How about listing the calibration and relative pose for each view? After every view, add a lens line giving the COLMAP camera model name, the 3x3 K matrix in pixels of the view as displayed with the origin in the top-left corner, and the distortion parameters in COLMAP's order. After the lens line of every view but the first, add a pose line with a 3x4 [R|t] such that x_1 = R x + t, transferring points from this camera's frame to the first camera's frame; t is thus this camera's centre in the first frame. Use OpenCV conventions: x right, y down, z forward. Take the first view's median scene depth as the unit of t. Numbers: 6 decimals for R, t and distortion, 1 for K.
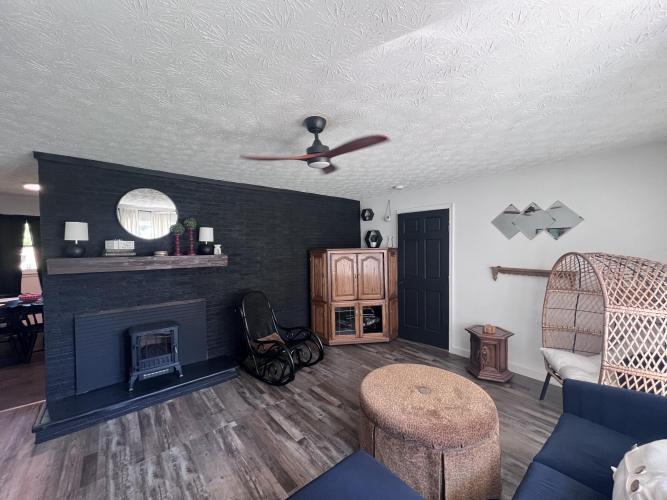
lens RADIAL K [[264.8, 0, 334.8], [0, 264.8, 251.5], [0, 0, 1]] dist [-0.000756, 0.000405]
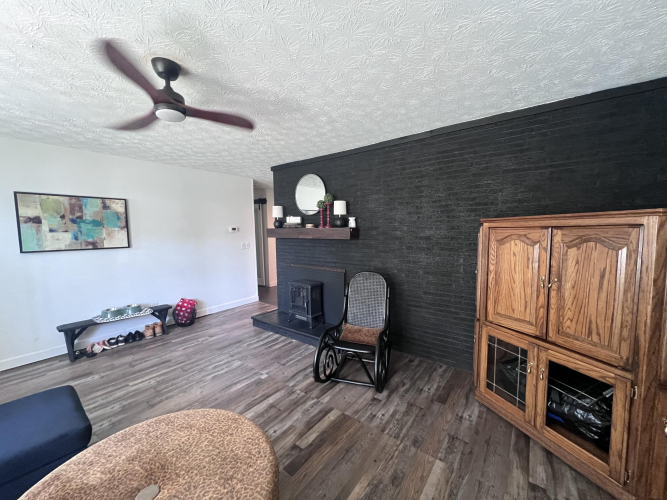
lens RADIAL K [[264.8, 0, 332.7], [0, 264.8, 251.0], [0, 0, 1]] dist [-0.000756, 0.000405]
pose [[0.211939, 0.087334, -0.973373, 0.567990], [-0.011018, 0.996149, 0.086979, 0.015558], [0.977221, -0.007710, 0.212085, 0.821019]]
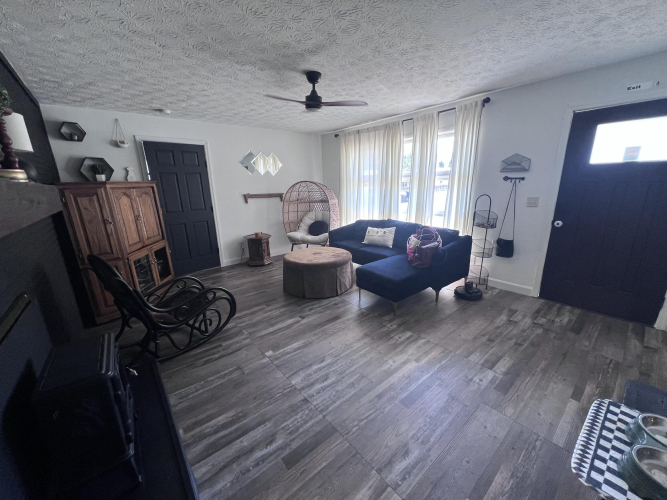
lens RADIAL K [[264.8, 0, 334.5], [0, 264.8, 253.4], [0, 0, 1]] dist [-0.000756, 0.000405]
pose [[0.004894, -0.247572, 0.968857, -0.985058], [0.045681, 0.967913, 0.247100, 0.038953], [-0.998944, 0.043049, 0.016046, 0.561435]]
